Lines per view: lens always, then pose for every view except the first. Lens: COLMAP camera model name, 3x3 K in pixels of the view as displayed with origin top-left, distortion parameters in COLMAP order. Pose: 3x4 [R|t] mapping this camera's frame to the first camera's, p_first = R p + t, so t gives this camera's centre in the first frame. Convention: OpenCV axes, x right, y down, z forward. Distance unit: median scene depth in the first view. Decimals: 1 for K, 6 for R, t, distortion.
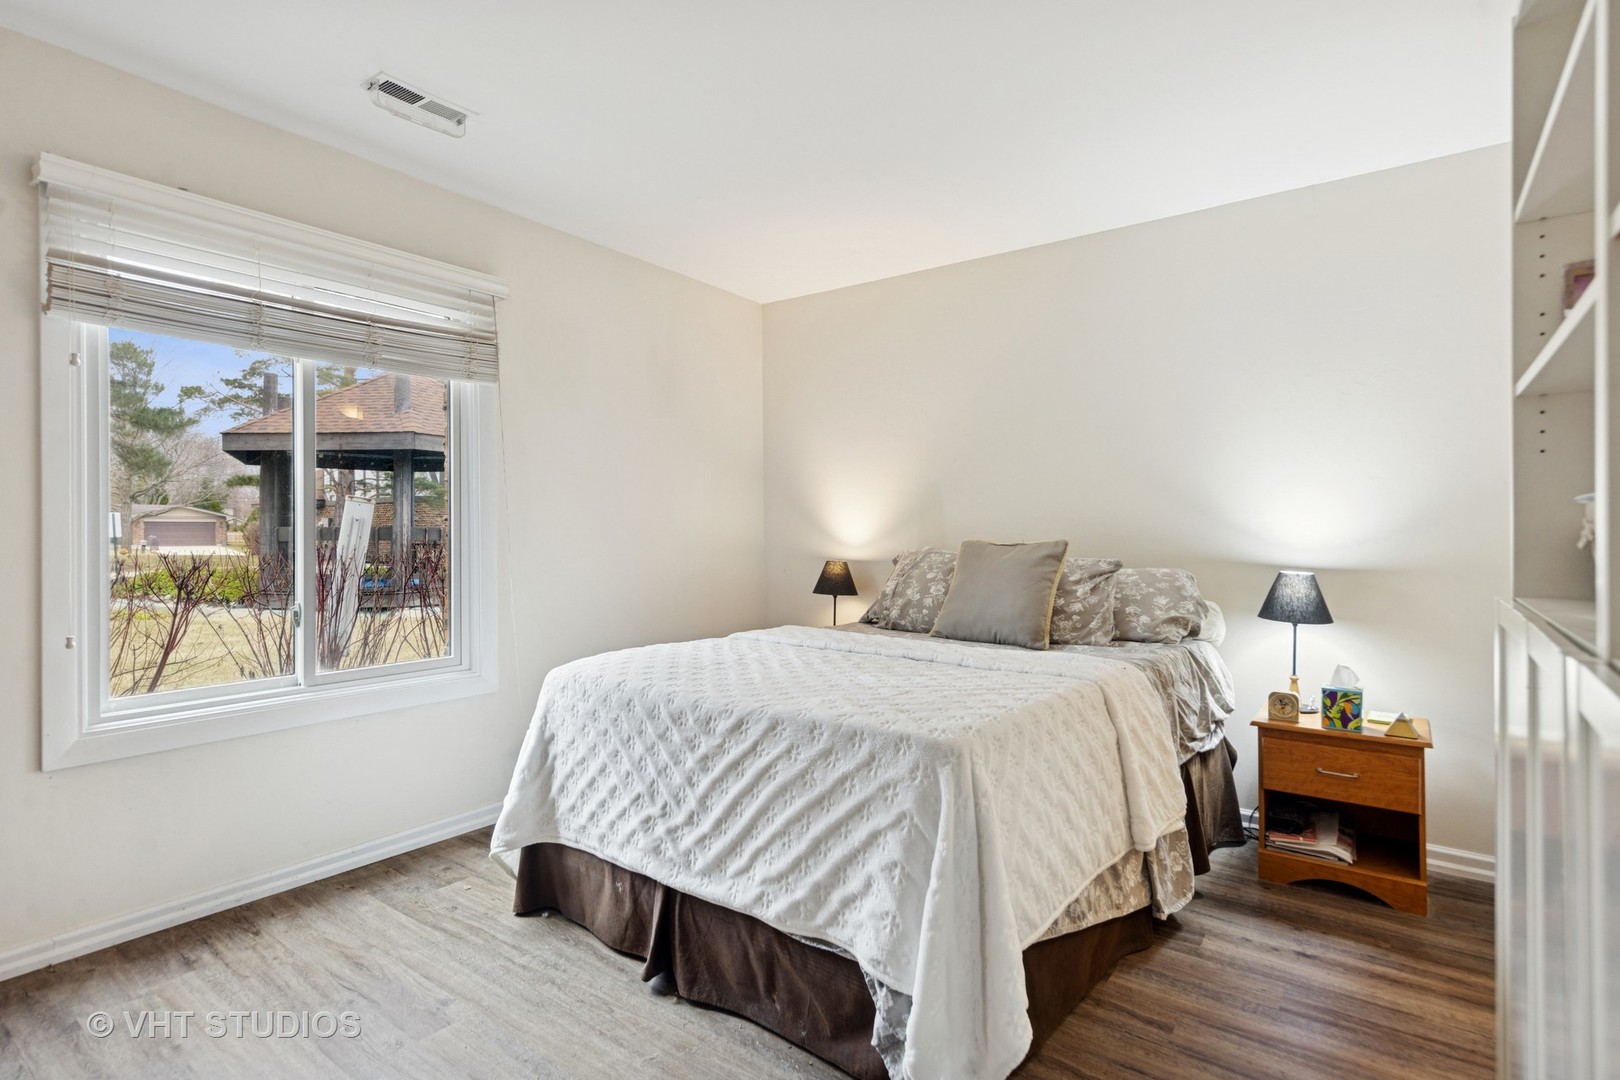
lens RADIAL K [[836.2, 0, 817.0], [0, 836.2, 534.8], [0, 0, 1]] dist [0.011624, 0.000263]
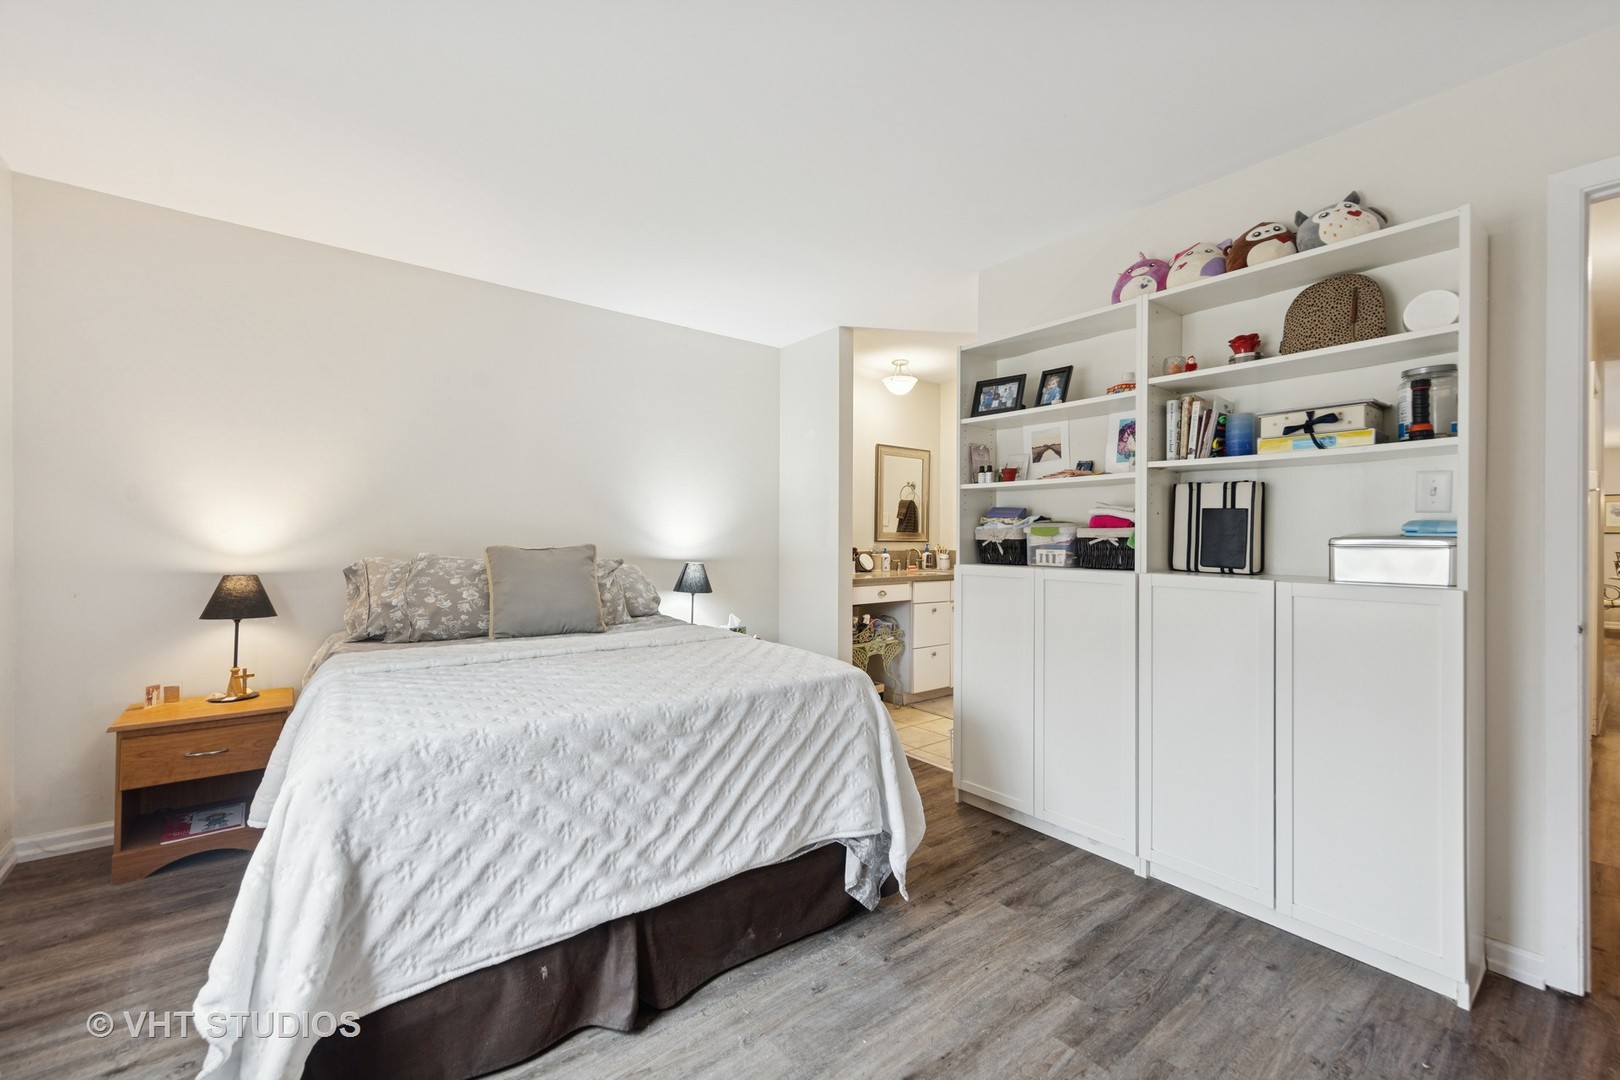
lens RADIAL K [[642.2, 0, 815.4], [0, 642.2, 538.5], [0, 0, 1]] dist [0.009698, -0.001280]
pose [[0.246361, 0.000000, 0.969178, -0.839457], [-0.000258, 1.000000, 0.000065, -0.006051], [-0.969178, -0.000266, 0.246361, 0.626797]]
